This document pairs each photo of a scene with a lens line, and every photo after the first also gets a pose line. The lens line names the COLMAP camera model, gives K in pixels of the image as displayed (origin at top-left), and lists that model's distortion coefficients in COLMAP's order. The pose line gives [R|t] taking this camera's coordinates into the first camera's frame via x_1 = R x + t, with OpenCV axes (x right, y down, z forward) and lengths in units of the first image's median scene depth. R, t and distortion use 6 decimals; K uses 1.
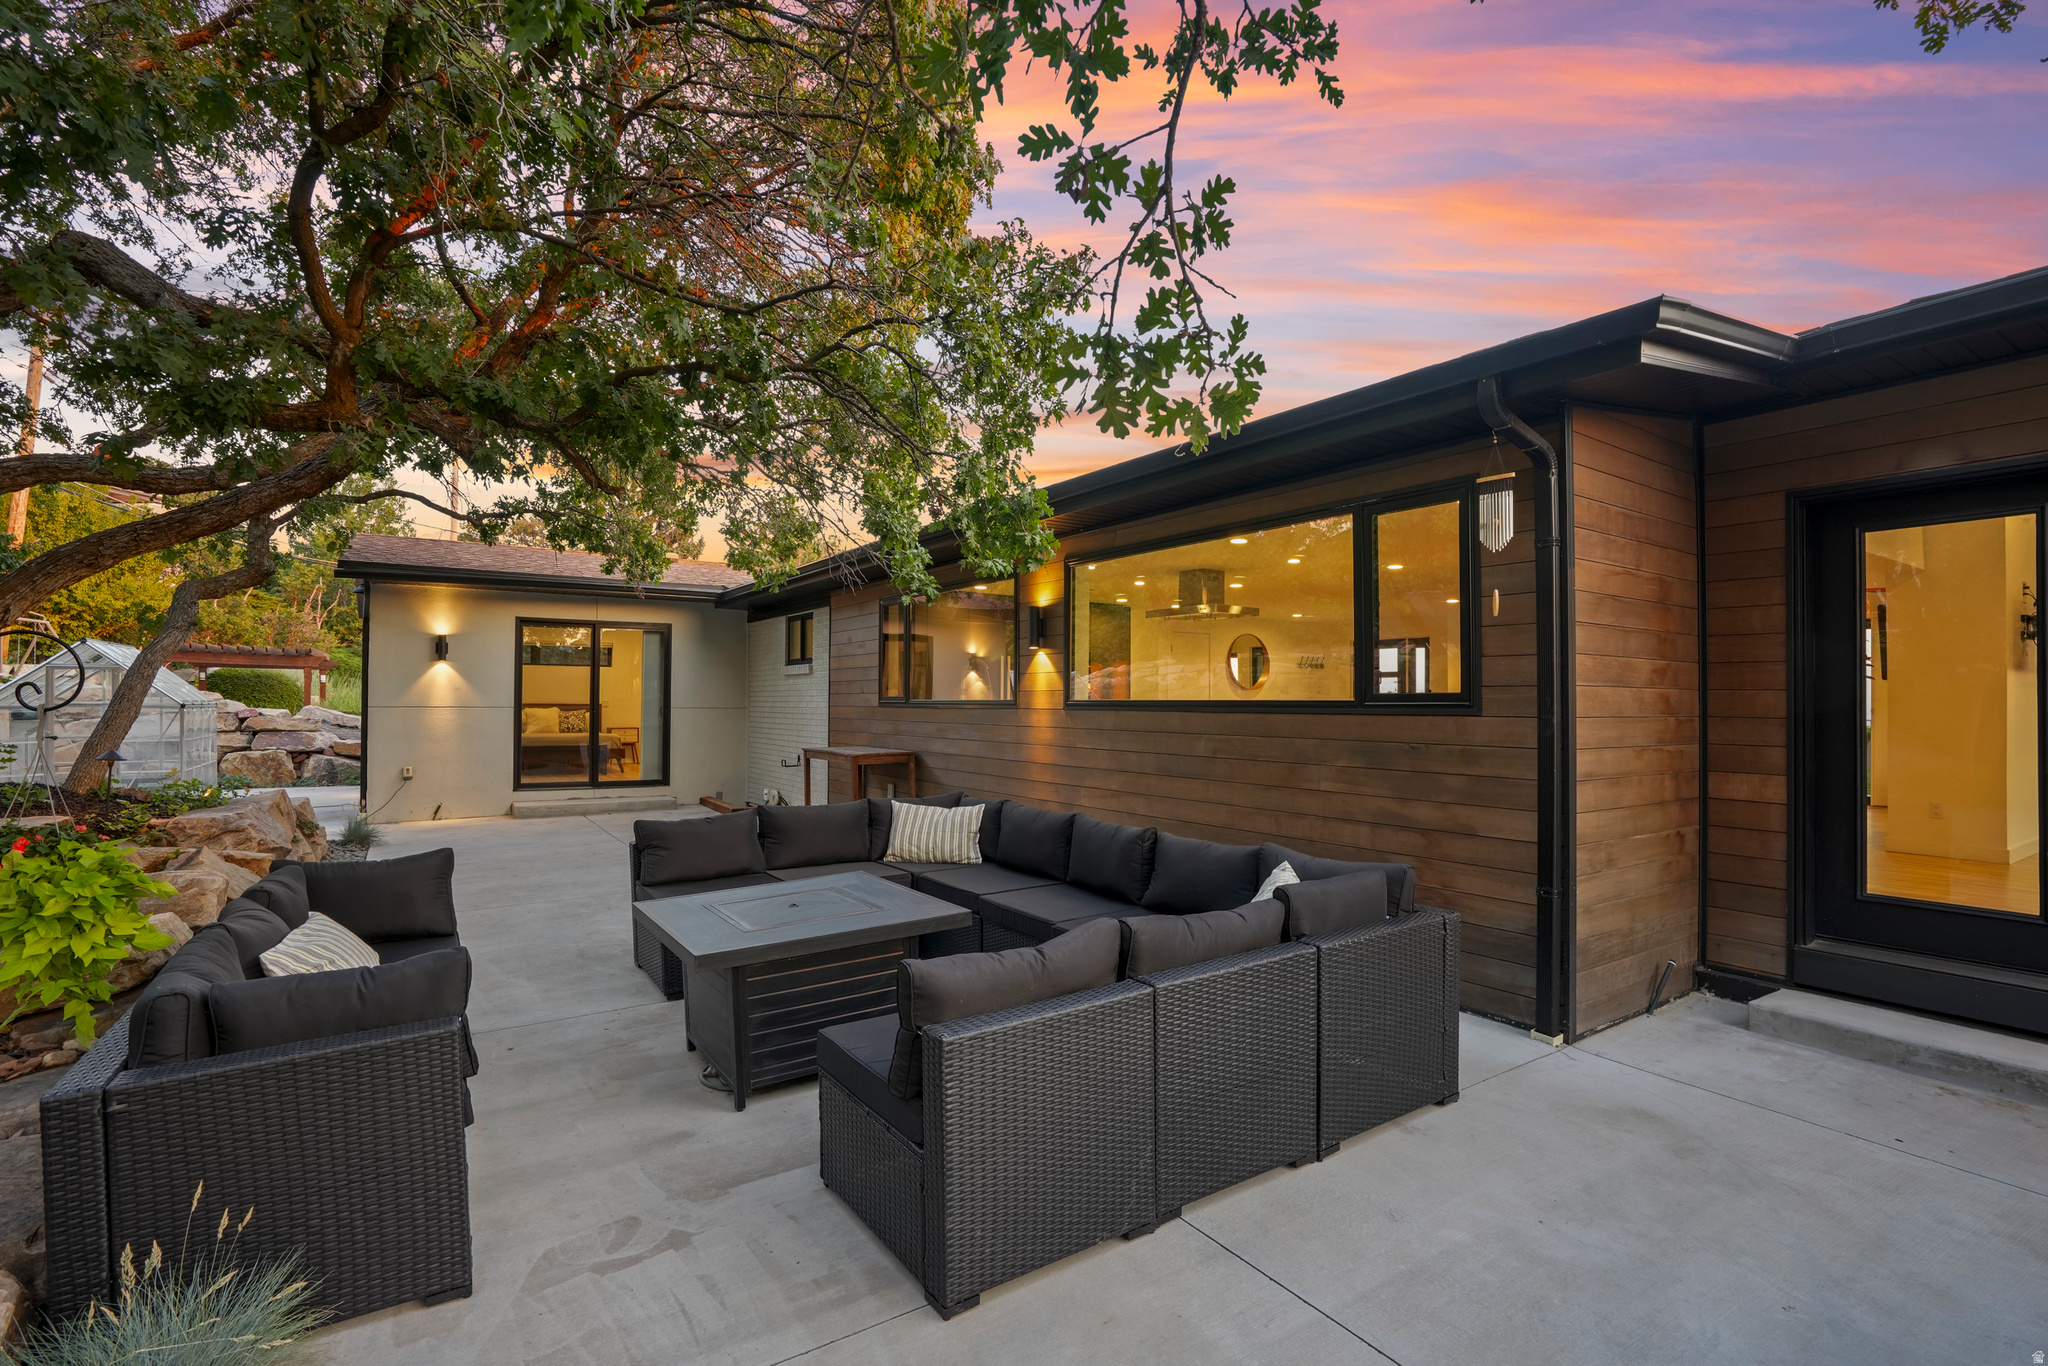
lens RADIAL K [[960.9, 0, 1018.9], [0, 960.9, 686.9], [0, 0, 1]] dist [-0.035857, 0.010160]
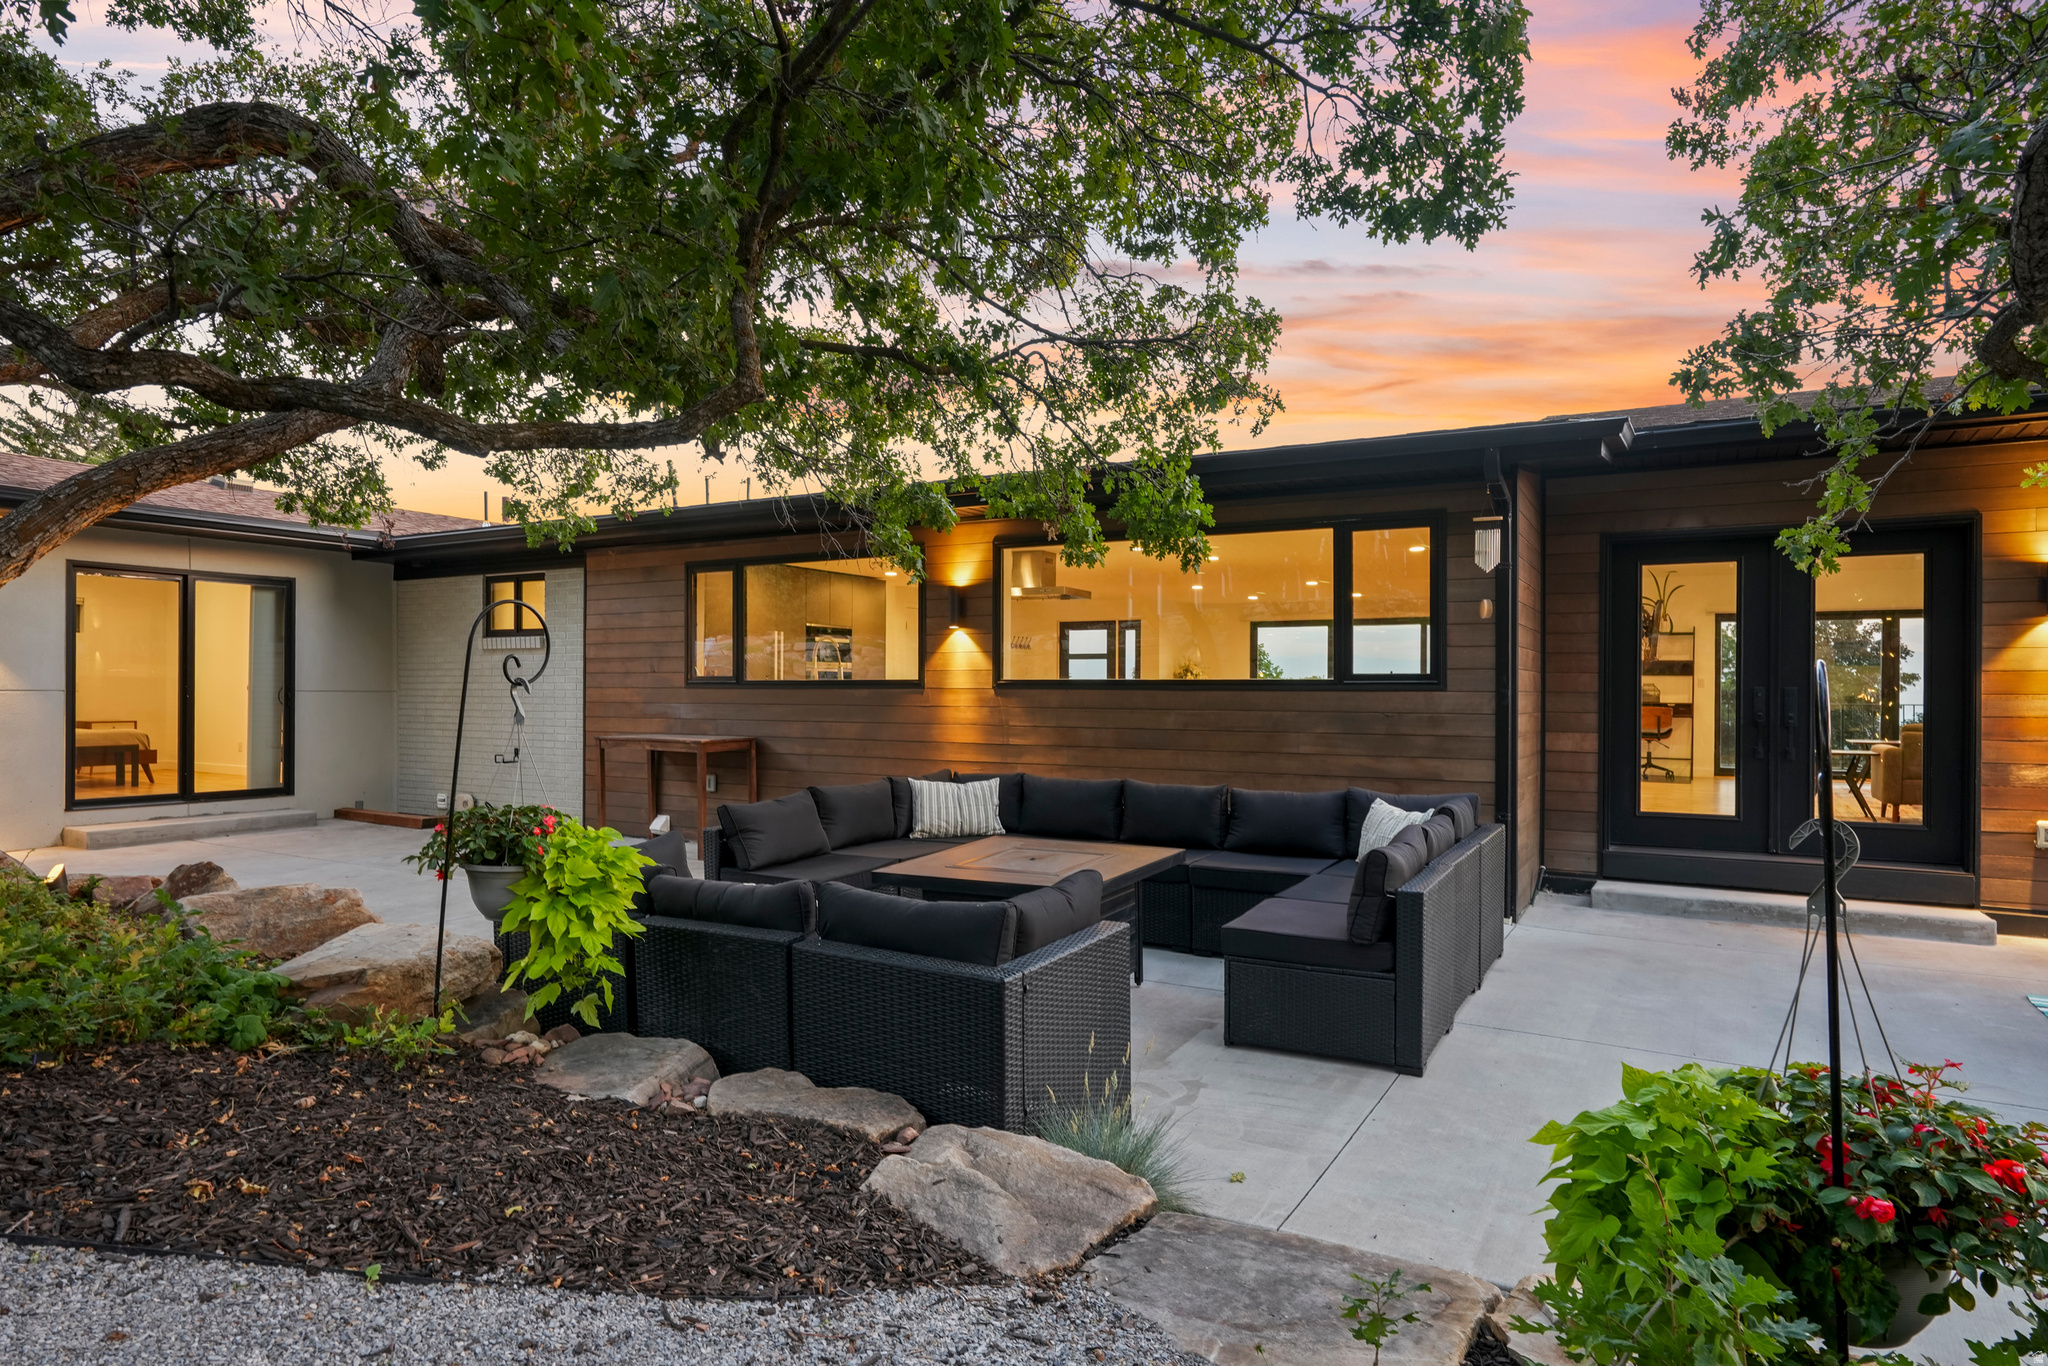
lens RADIAL K [[1182.0, 0, 1026.9], [0, 1182.0, 684.5], [0, 0, 1]] dist [-0.014380, 0.003456]
pose [[0.893649, 0.000480, 0.448767, -0.568813], [-0.007047, 0.999891, 0.012963, 0.002924], [-0.448712, -0.014747, 0.893555, -0.156644]]
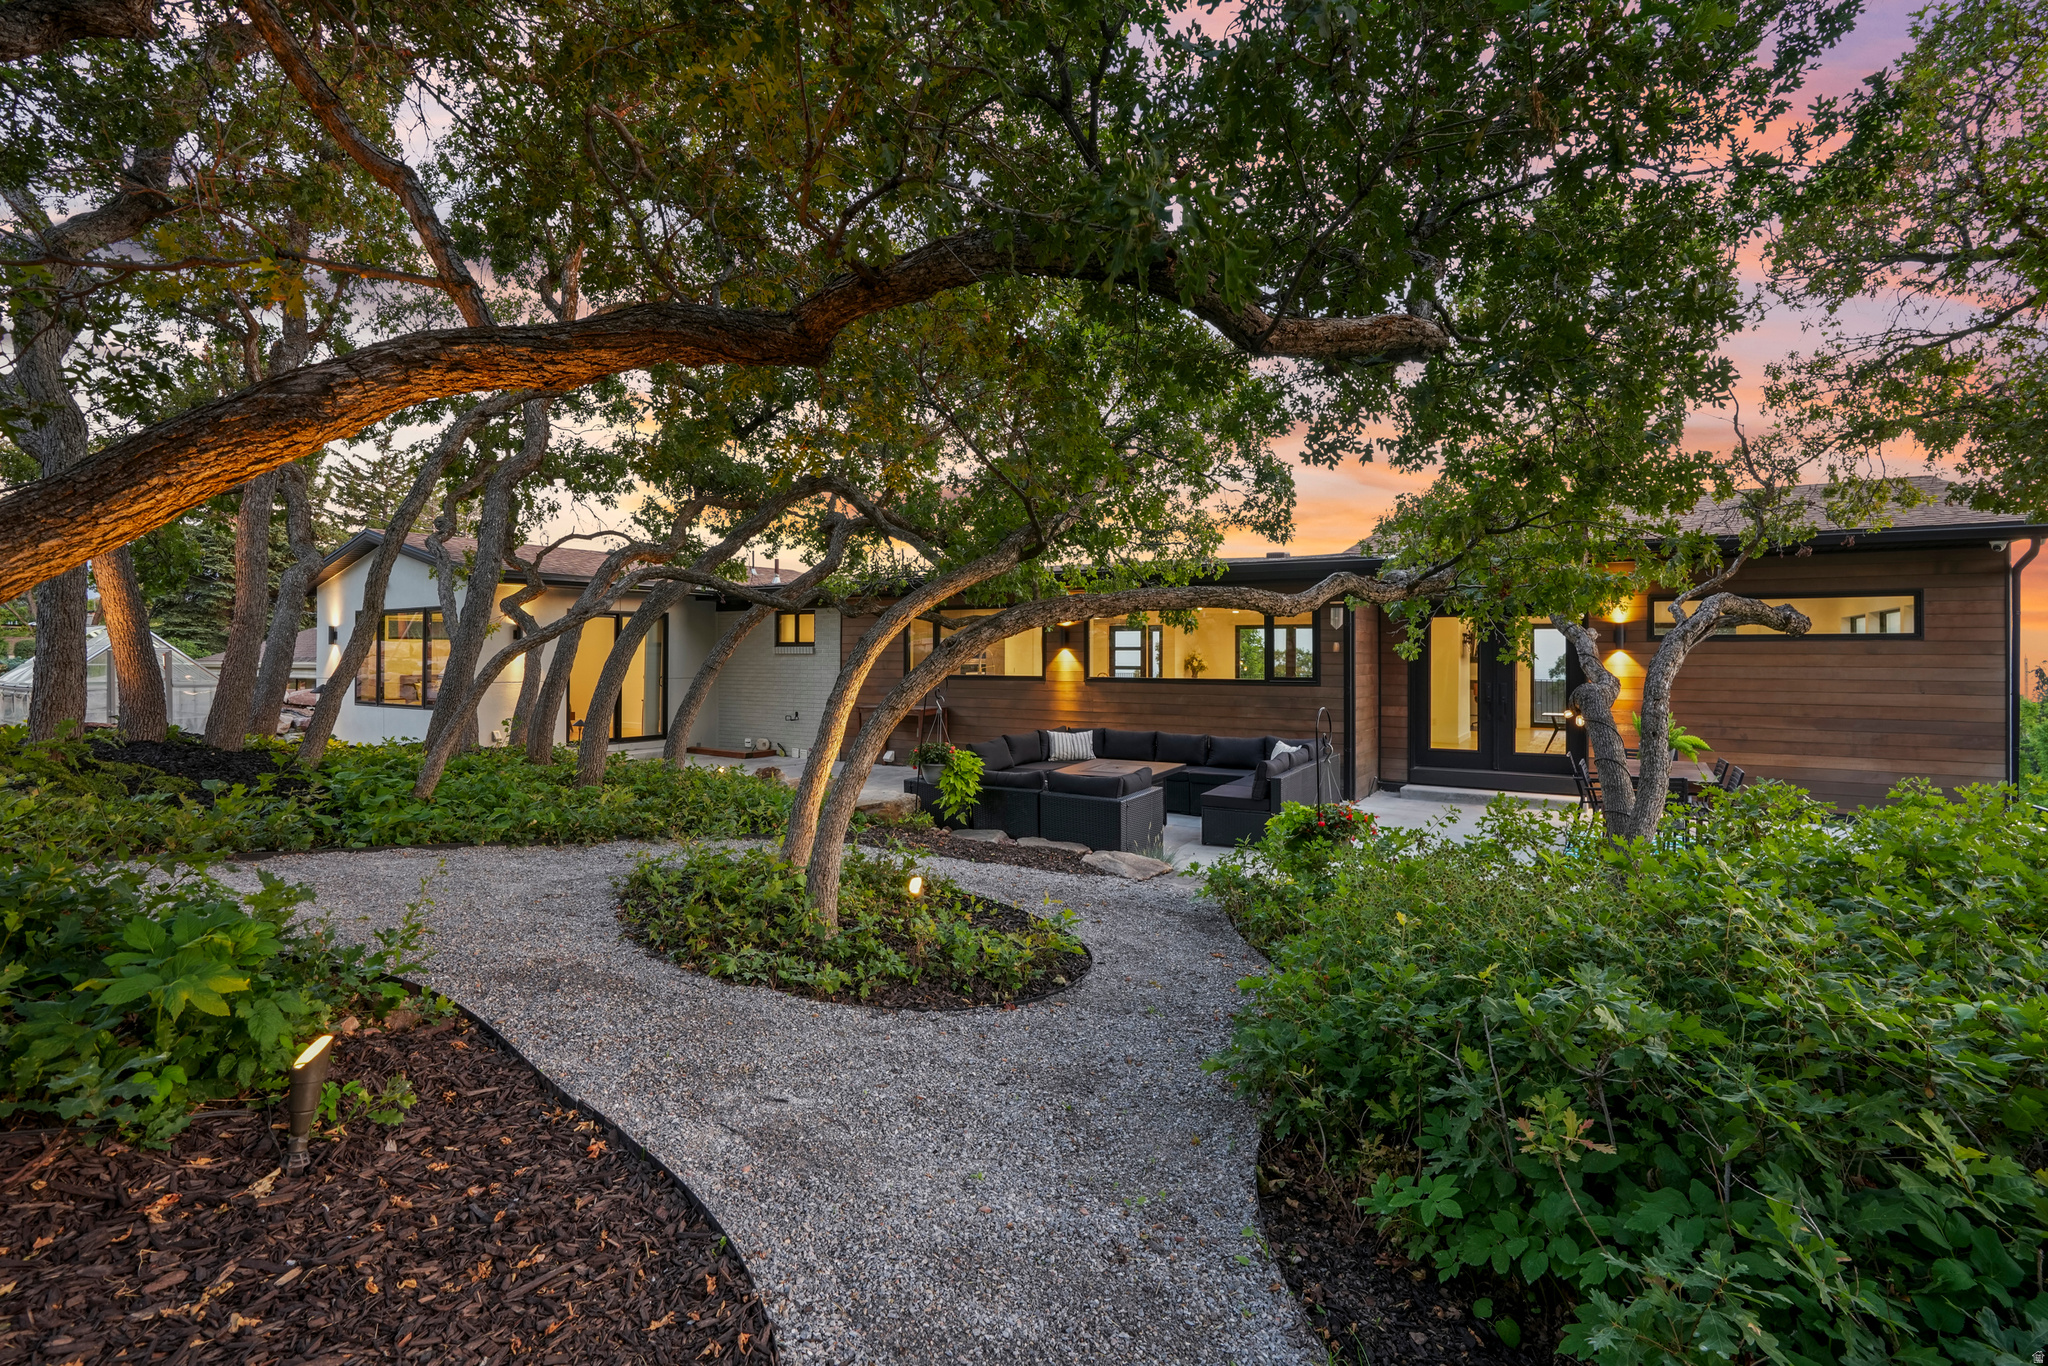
lens RADIAL K [[960.9, 0, 1025.6], [0, 960.9, 645.0], [0, 0, 1]] dist [-0.035857, 0.010160]
pose [[0.912493, 0.000239, 0.409093, -0.972584], [-0.003535, 0.999967, 0.007302, -0.072666], [-0.409078, -0.008110, 0.912463, -0.782362]]
